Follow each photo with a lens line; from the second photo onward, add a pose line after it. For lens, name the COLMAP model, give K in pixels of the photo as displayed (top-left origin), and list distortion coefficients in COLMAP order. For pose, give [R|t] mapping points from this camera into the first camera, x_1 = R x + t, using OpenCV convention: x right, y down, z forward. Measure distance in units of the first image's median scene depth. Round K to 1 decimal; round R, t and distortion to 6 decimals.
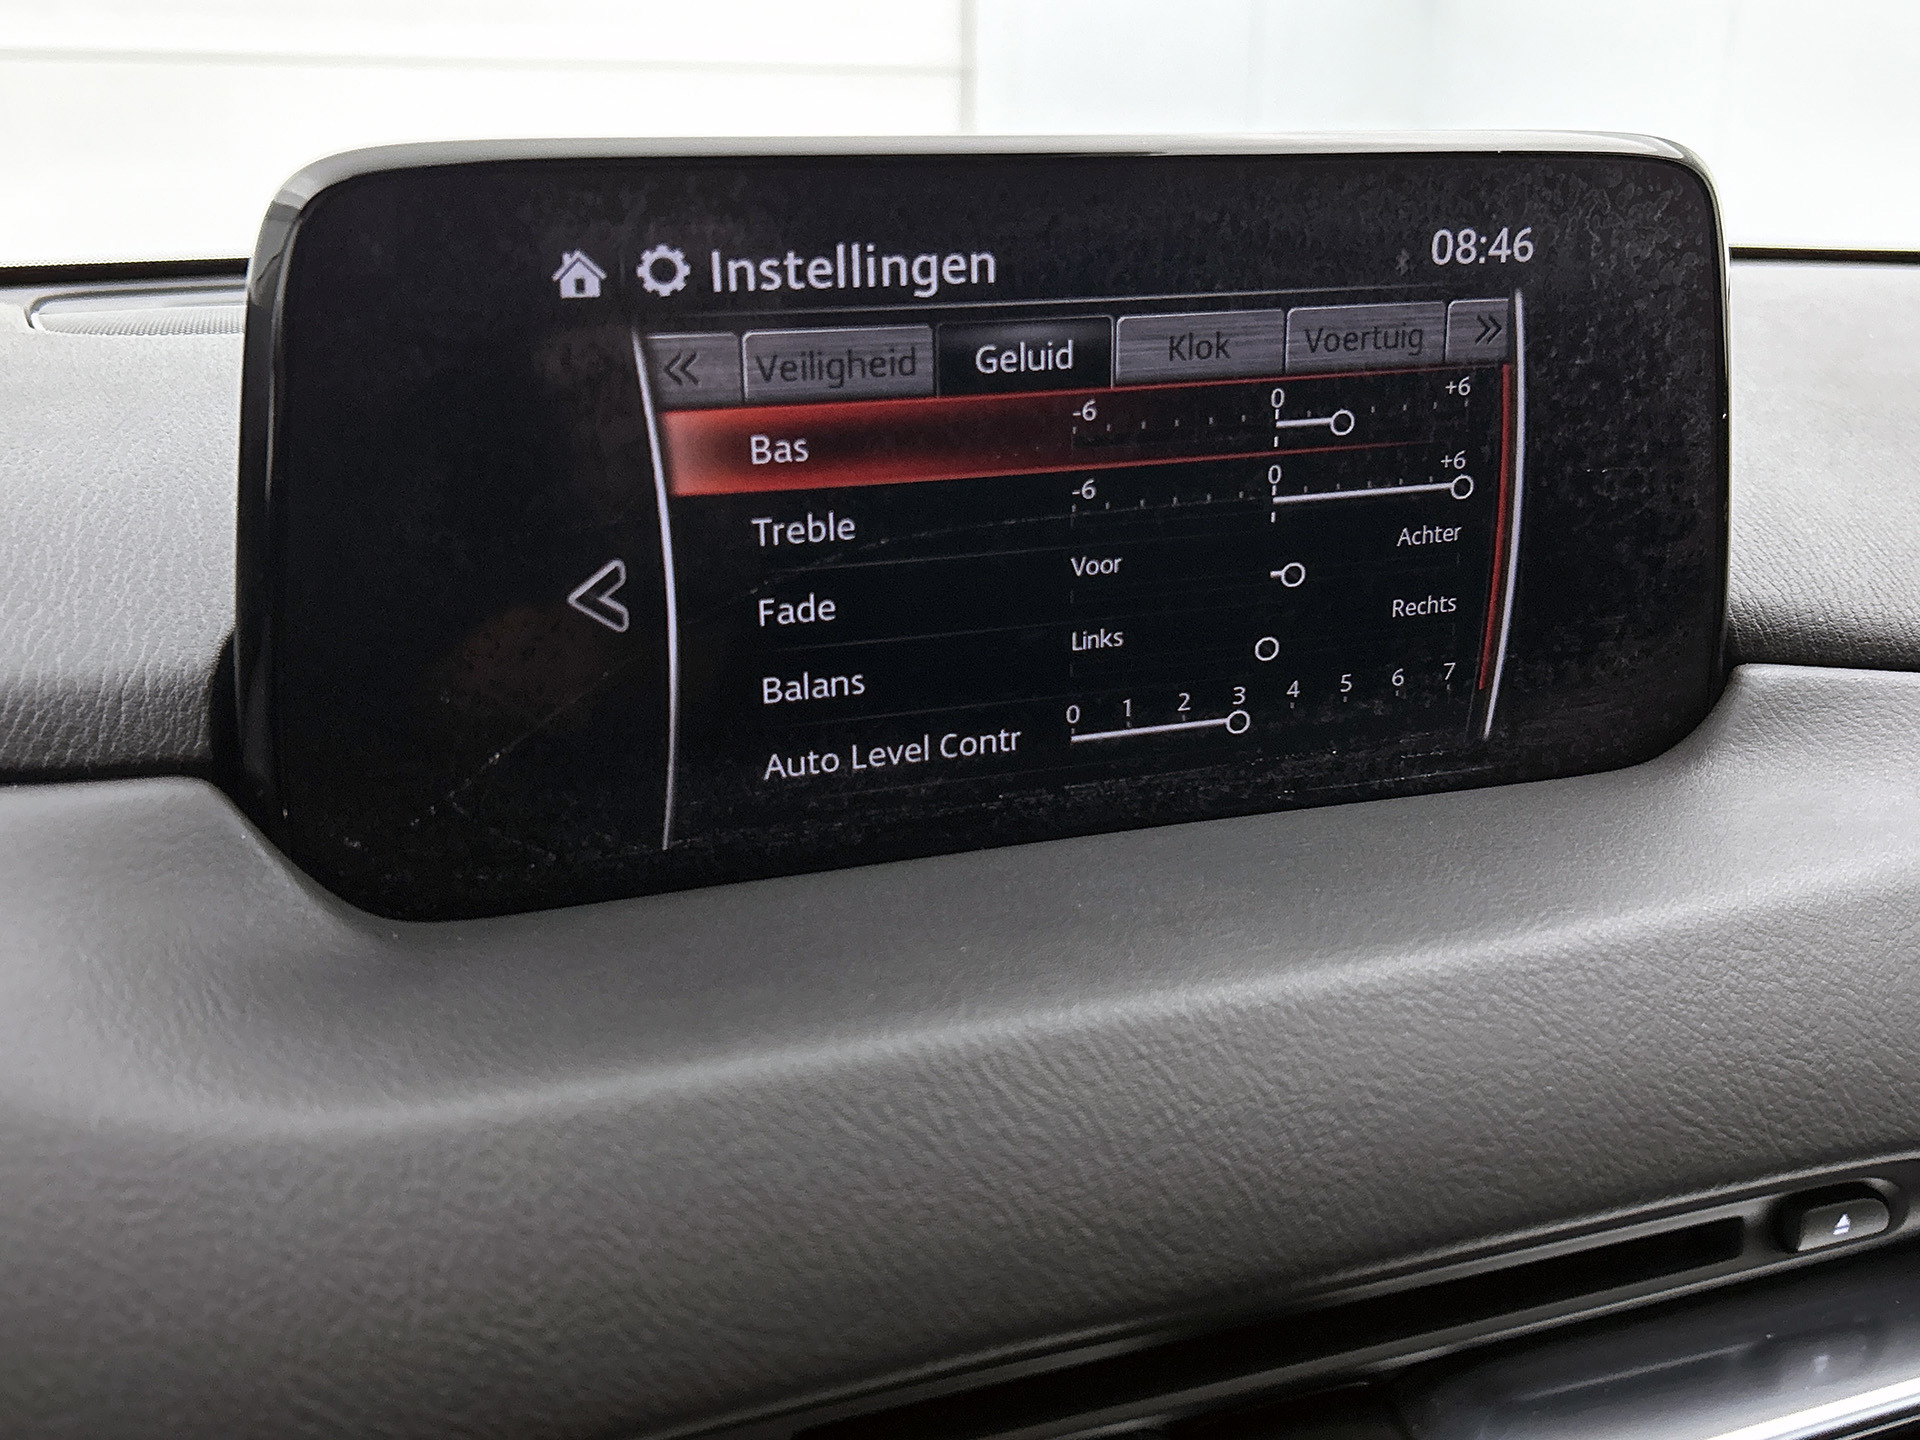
lens RADIAL K [[1907.9, 0, 975.0], [0, 1907.9, 719.1], [0, 0, 1]] dist [0.011122, 0.000000]
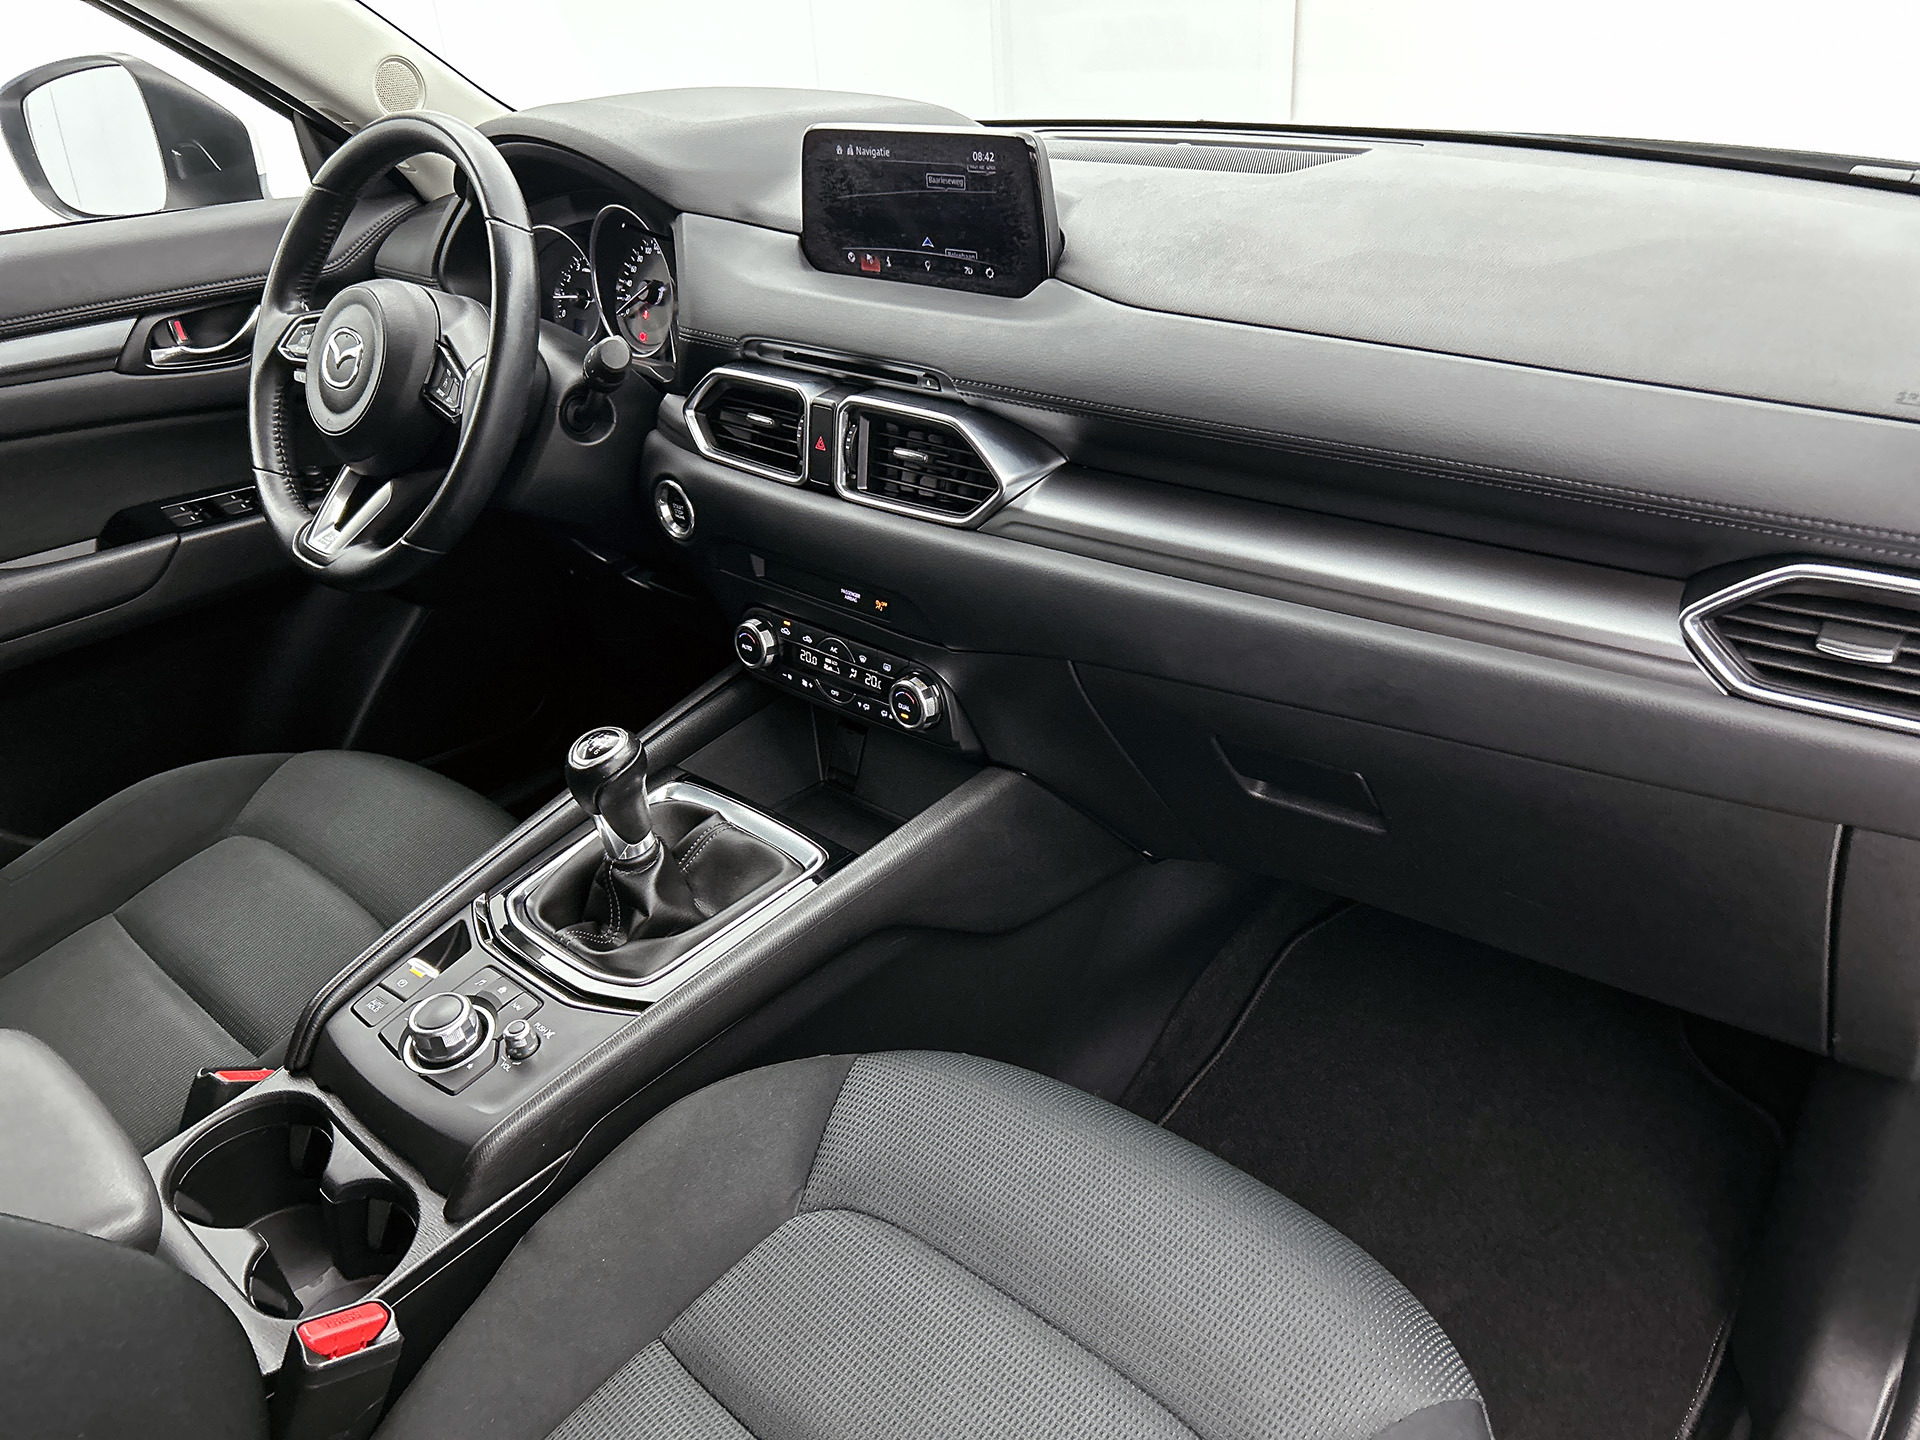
lens RADIAL K [[1476.0, 0, 971.0], [0, 1476.0, 731.2], [0, 0, 1]] dist [0.019389, -0.031713]
pose [[0.461667, 0.394449, -0.794527, 3.895282], [-0.207340, 0.918866, 0.335701, -0.199318], [0.862481, 0.009755, 0.505996, -0.779740]]
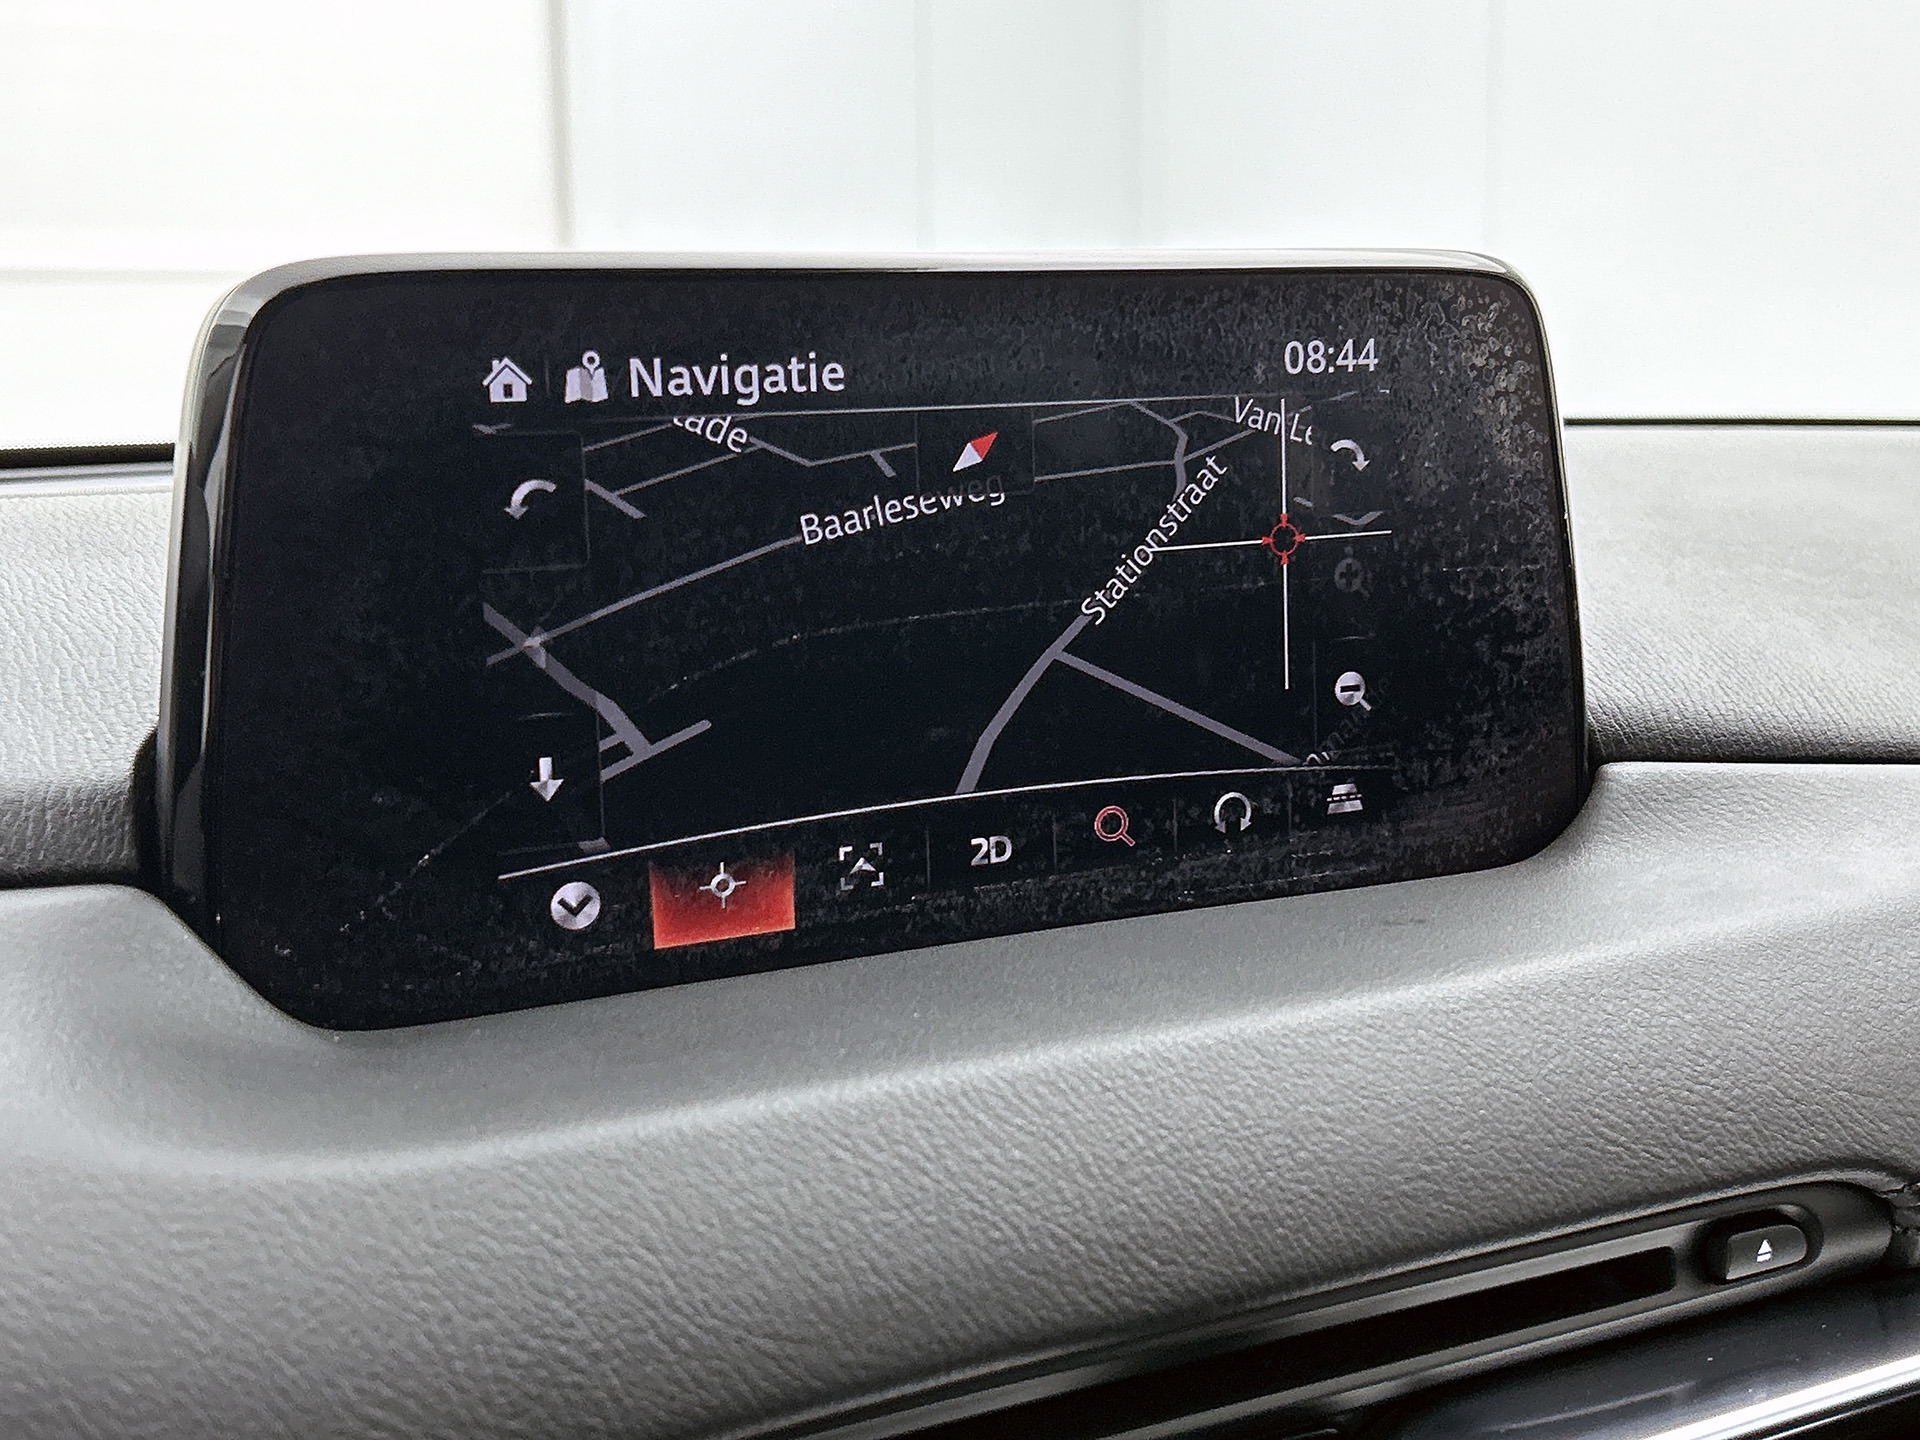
lens RADIAL K [[2527.0, 0, 962.4], [0, 2527.0, 712.7], [0, 0, 1]] dist [0.081294, 0.000000]
pose [[0.987274, -0.041203, 0.153595, -0.179229], [0.065485, 0.985496, -0.156554, 0.172139], [-0.144917, 0.164620, 0.975653, -0.339248]]
